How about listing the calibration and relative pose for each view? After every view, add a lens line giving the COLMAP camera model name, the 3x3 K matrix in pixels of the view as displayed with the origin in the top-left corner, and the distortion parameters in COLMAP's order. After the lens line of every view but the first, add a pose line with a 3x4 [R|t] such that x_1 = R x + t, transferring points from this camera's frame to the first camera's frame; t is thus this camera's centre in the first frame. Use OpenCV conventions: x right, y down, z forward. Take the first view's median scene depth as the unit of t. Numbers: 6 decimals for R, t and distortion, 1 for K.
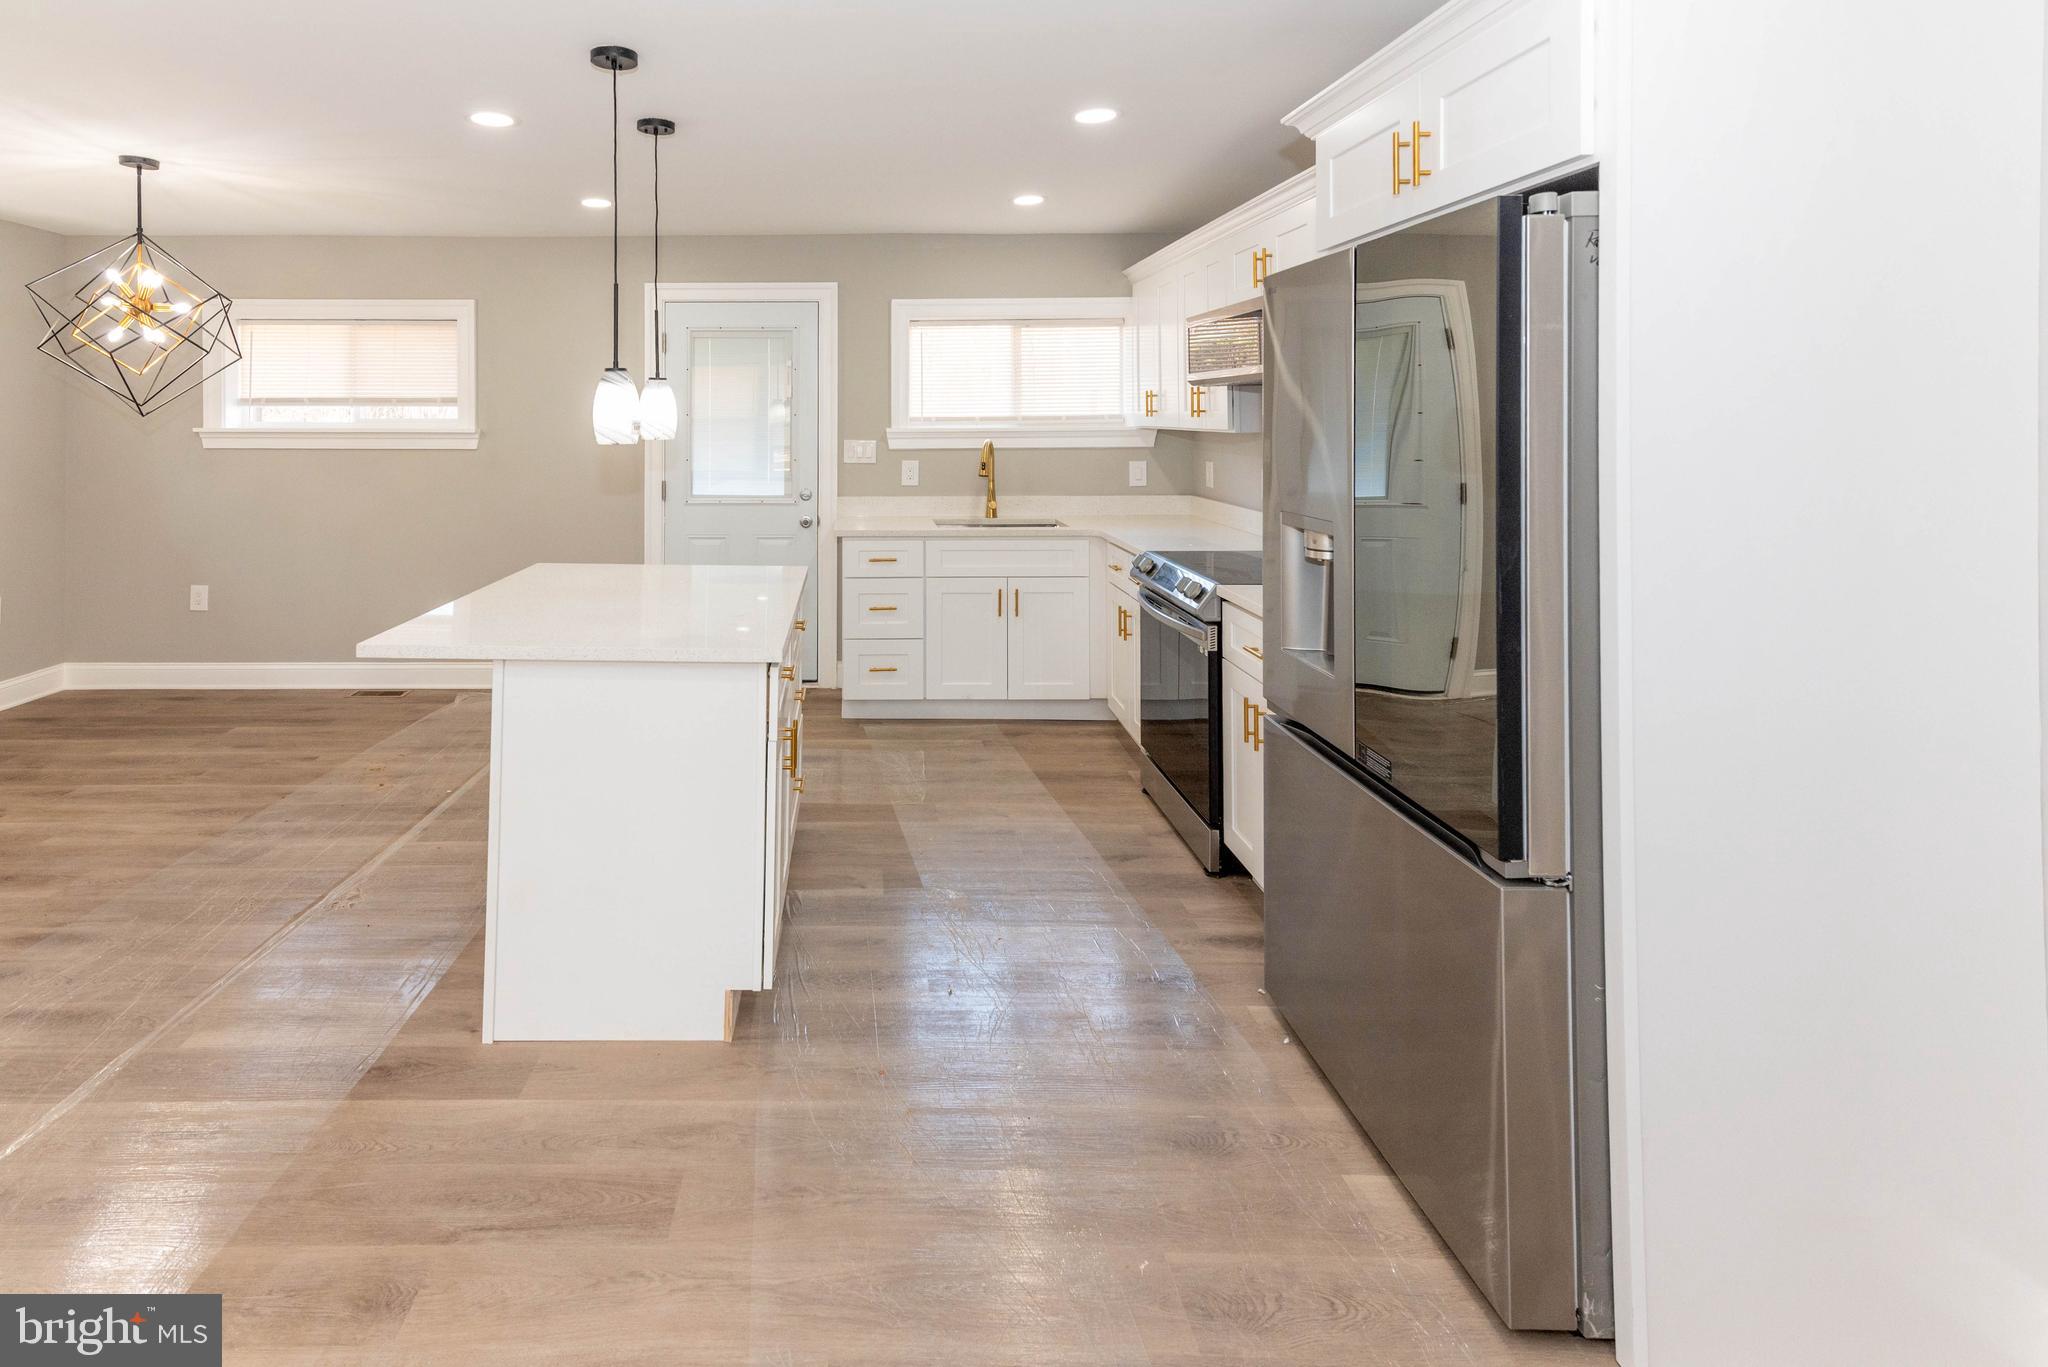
lens RADIAL K [[952.7, 0, 1002.8], [0, 952.7, 686.0], [0, 0, 1]] dist [0.018334, -0.000370]
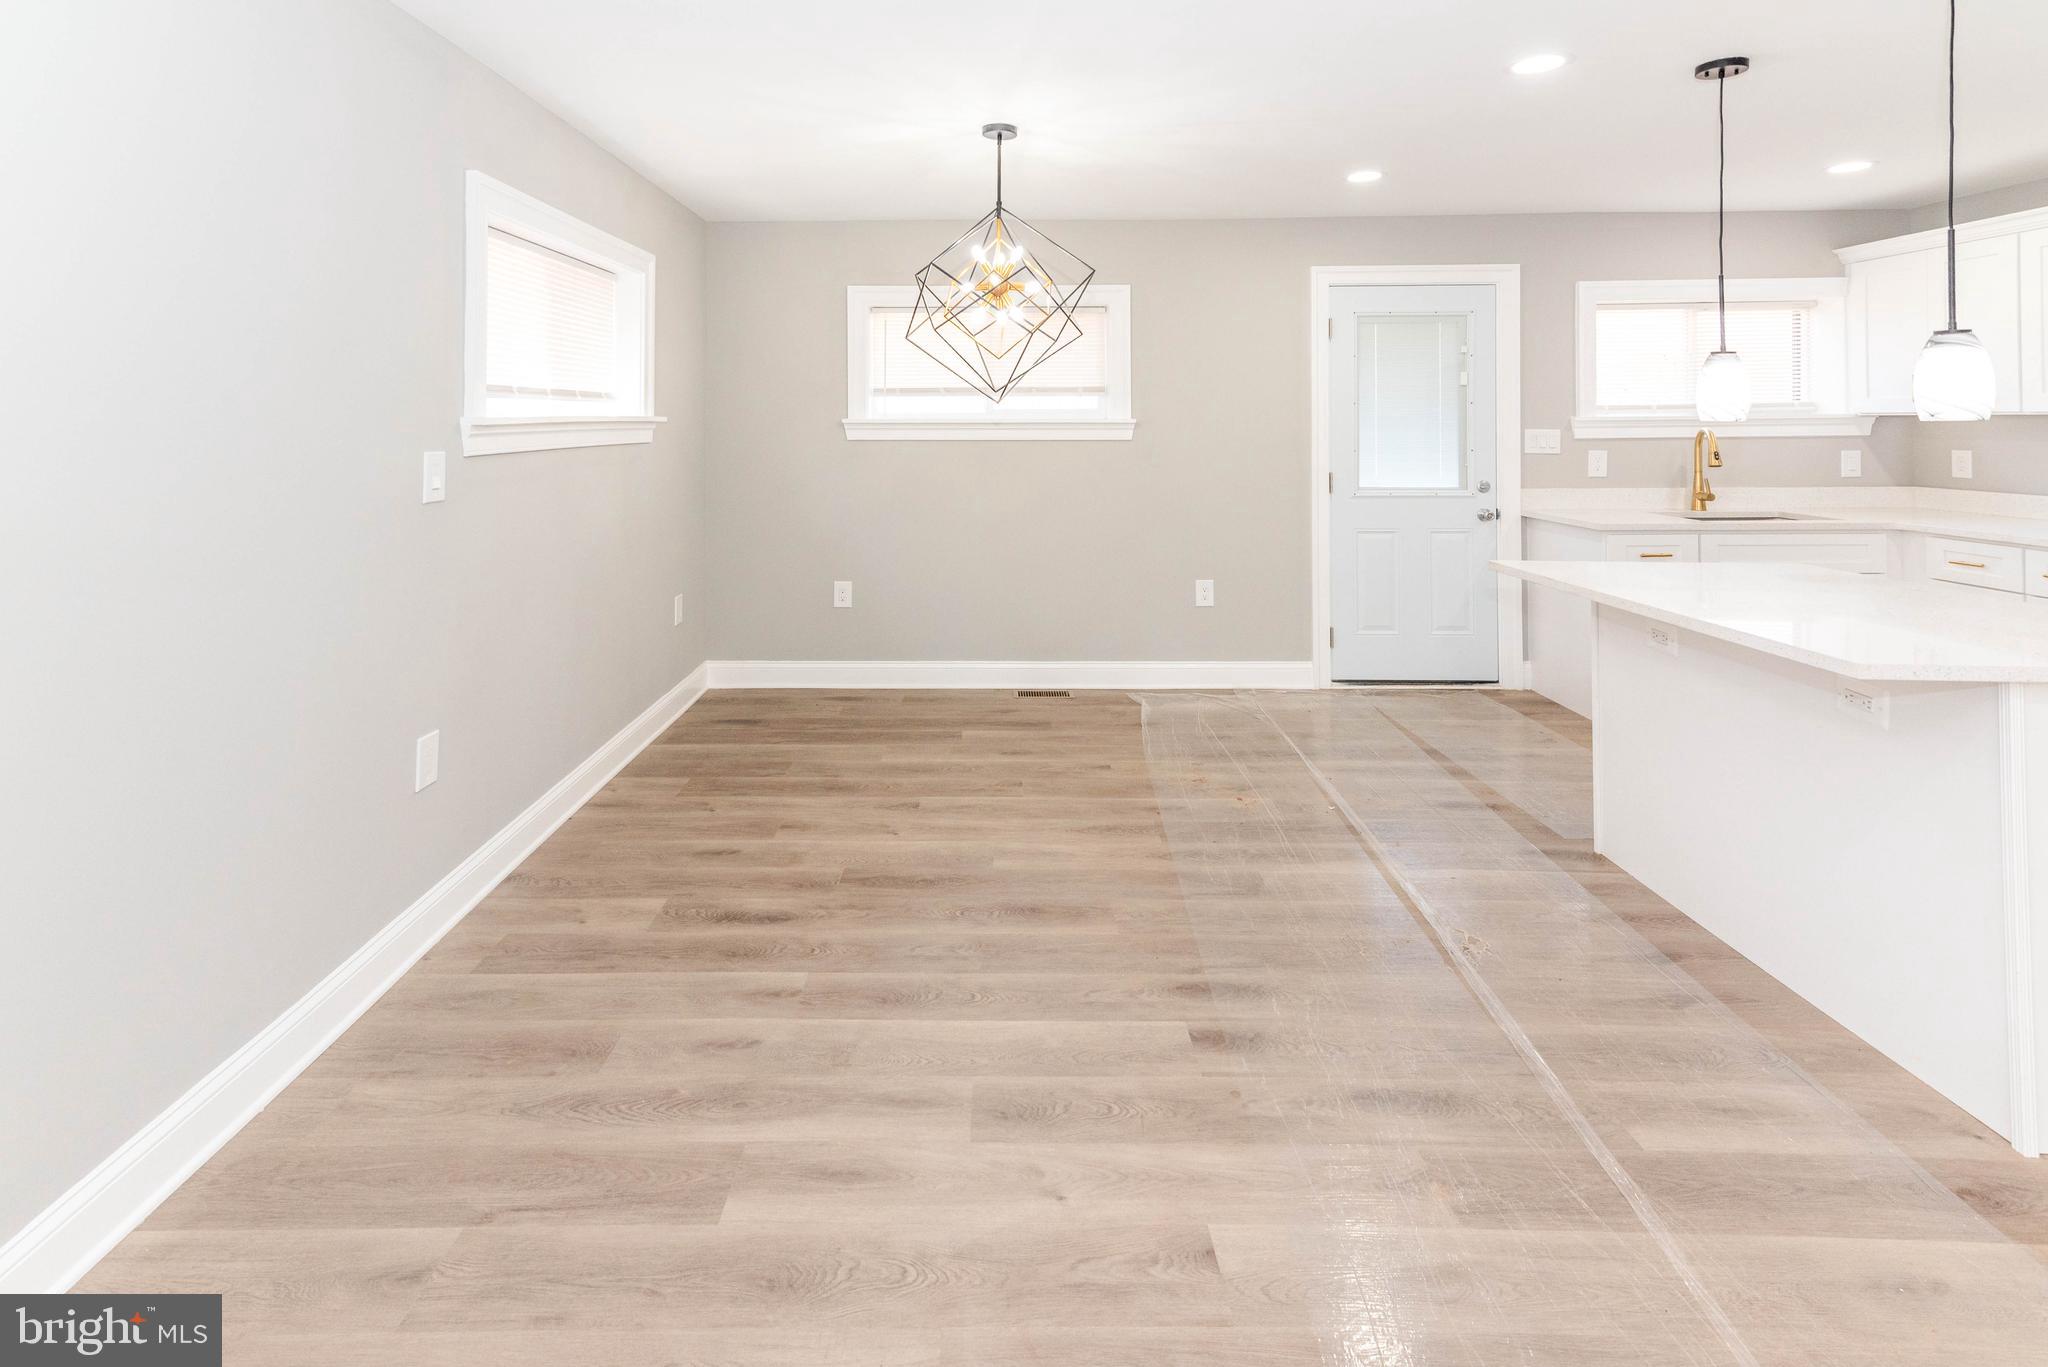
lens RADIAL K [[952.7, 0, 1043.5], [0, 952.7, 677.8], [0, 0, 1]] dist [0.018334, -0.000370]
pose [[0.999993, 0.001539, 0.003537, -0.659032], [-0.001549, 0.999995, 0.002872, -0.010933], [-0.003533, -0.002877, 0.999990, 0.041512]]
